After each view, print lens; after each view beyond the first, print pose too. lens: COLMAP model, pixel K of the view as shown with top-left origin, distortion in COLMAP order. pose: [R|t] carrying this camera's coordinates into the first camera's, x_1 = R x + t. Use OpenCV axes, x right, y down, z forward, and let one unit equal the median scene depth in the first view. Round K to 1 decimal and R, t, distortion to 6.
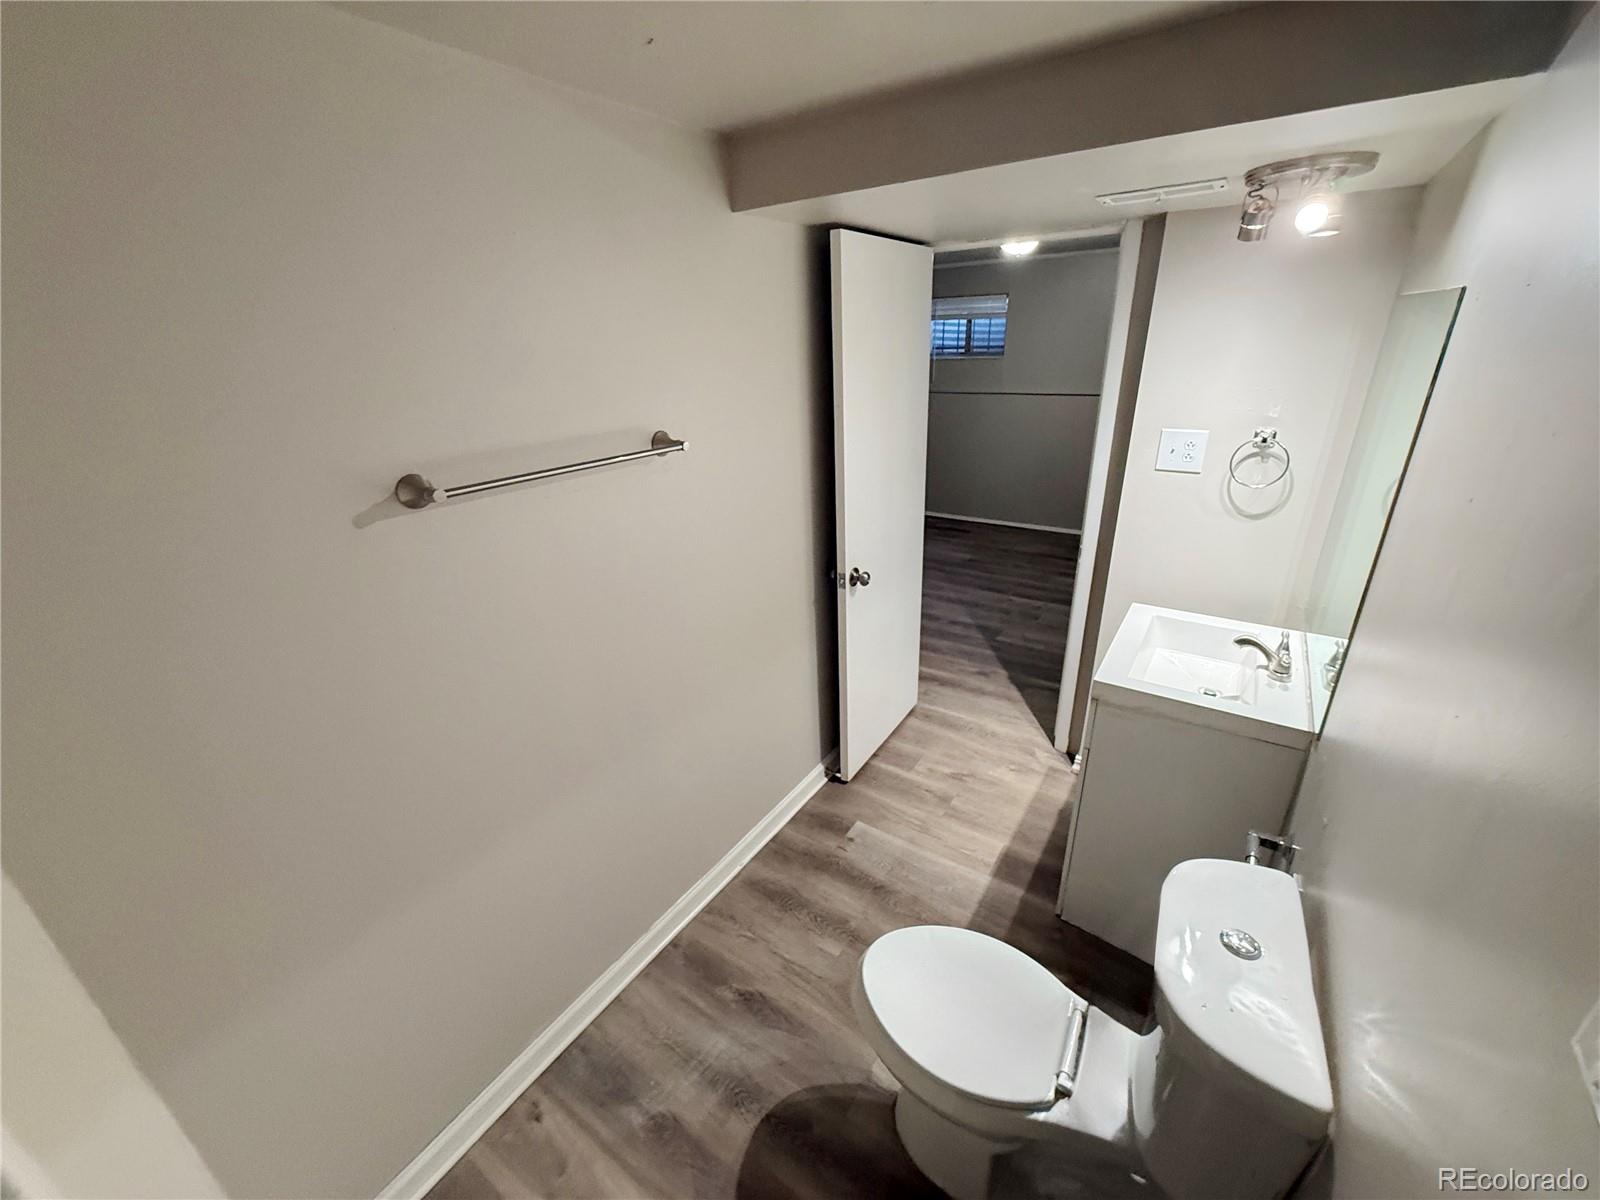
lens RADIAL K [[639.2, 0, 802.6], [0, 639.2, 600.8], [0, 0, 1]] dist [-0.001071, 0.000569]
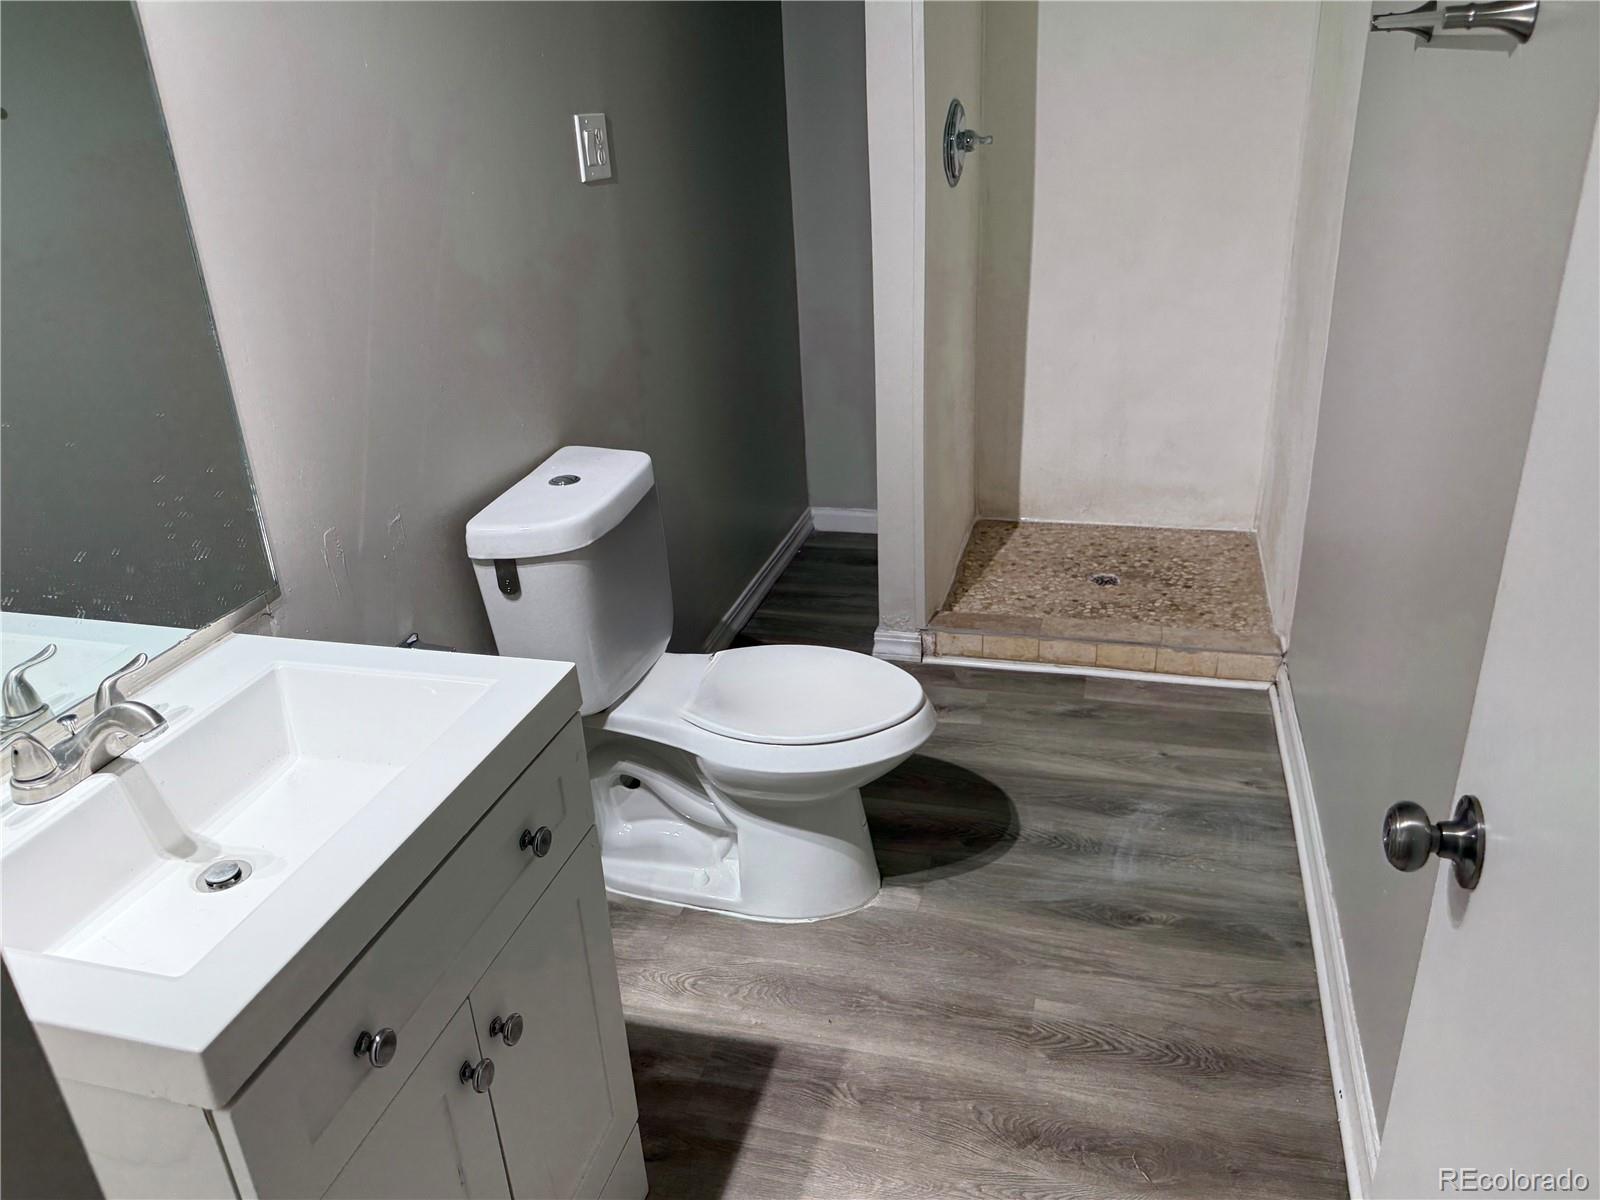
lens RADIAL K [[1176.0, 0, 800.0], [0, 1176.0, 600.0], [0, 0, 1]] dist [-0.000195, -0.000776]
pose [[-0.942440, 0.210669, -0.259666, 0.438009], [-0.045064, 0.689461, 0.722920, -0.423167], [0.331326, 0.693010, -0.640281, 1.325322]]
